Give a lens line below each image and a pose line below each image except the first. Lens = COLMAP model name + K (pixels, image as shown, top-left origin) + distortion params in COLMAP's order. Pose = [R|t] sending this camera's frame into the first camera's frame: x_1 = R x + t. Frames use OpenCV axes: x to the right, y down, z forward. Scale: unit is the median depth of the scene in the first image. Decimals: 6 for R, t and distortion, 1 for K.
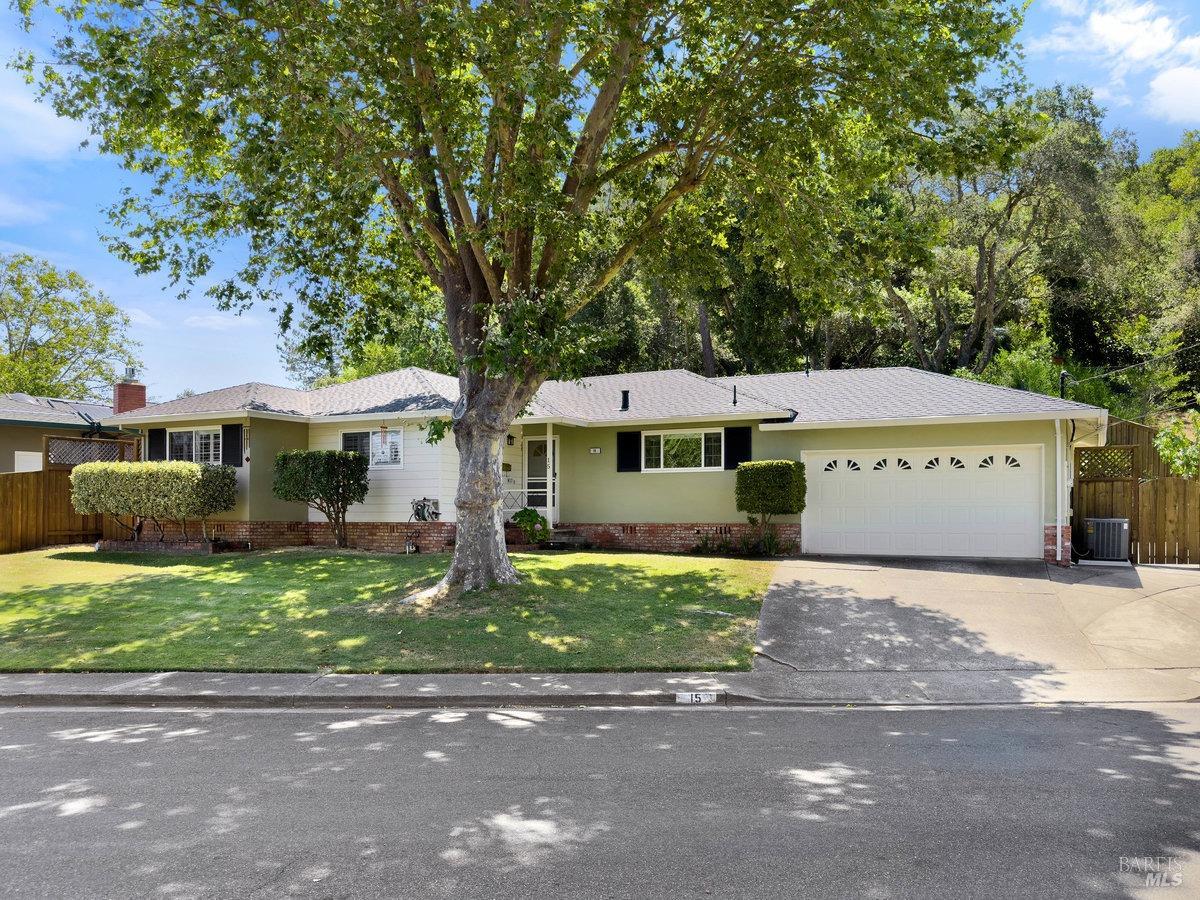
lens RADIAL K [[922.6, 0, 600.0], [0, 922.6, 450.0], [0, 0, 1]] dist [0.013199, 0.002764]
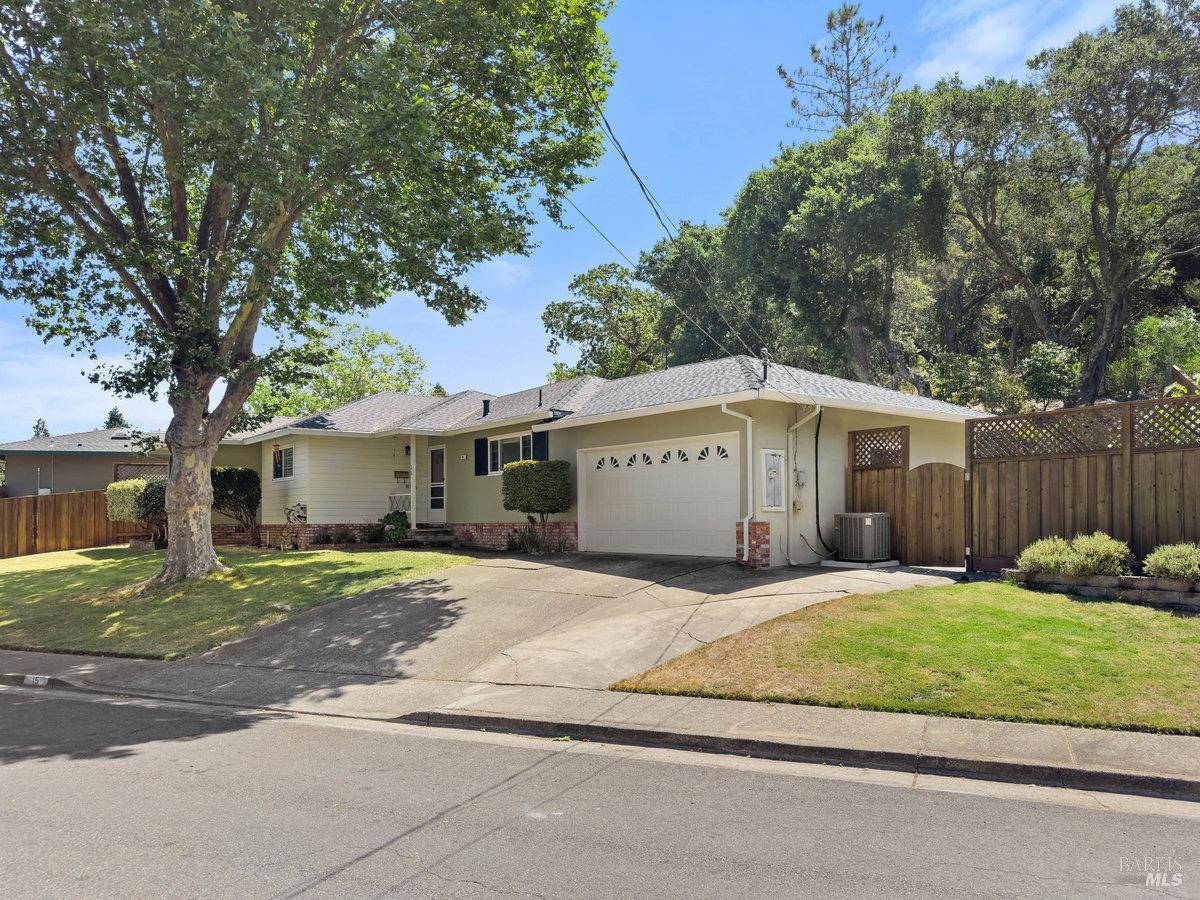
lens RADIAL K [[836.0, 0, 600.0], [0, 836.0, 450.0], [0, 0, 1]] dist [-0.006150, -0.003075]
pose [[0.913772, -0.045056, -0.403721, 0.578440], [0.042813, 0.998977, -0.014585, 0.014993], [0.403965, -0.003957, 0.914766, 0.172362]]
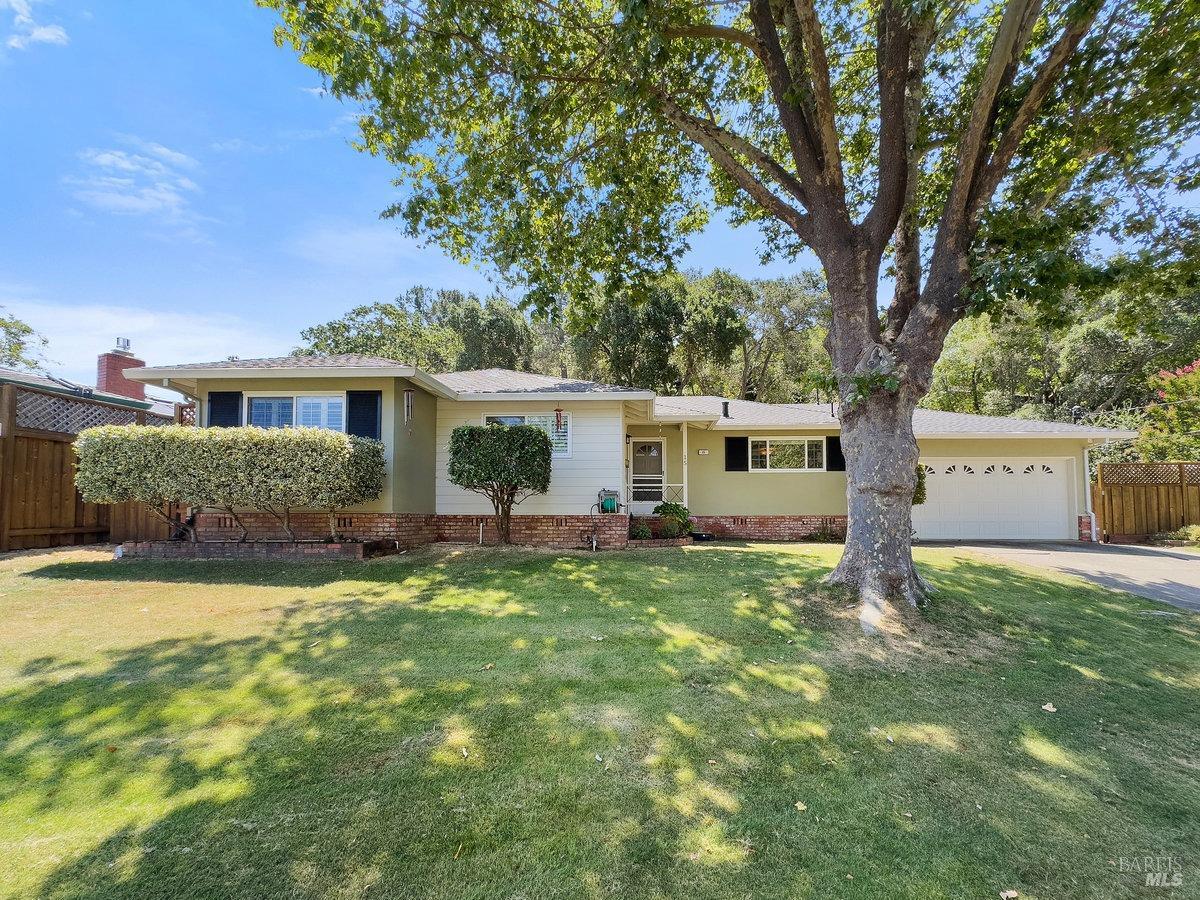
lens RADIAL K [[477.1, 0, 600.0], [0, 477.1, 450.0], [0, 0, 1]] dist [-0.002970, 0.000061]
pose [[0.899887, 0.058425, 0.432191, -0.400228], [-0.030309, 0.996968, -0.071665, 0.047351], [-0.435068, 0.051391, 0.898930, 0.562006]]
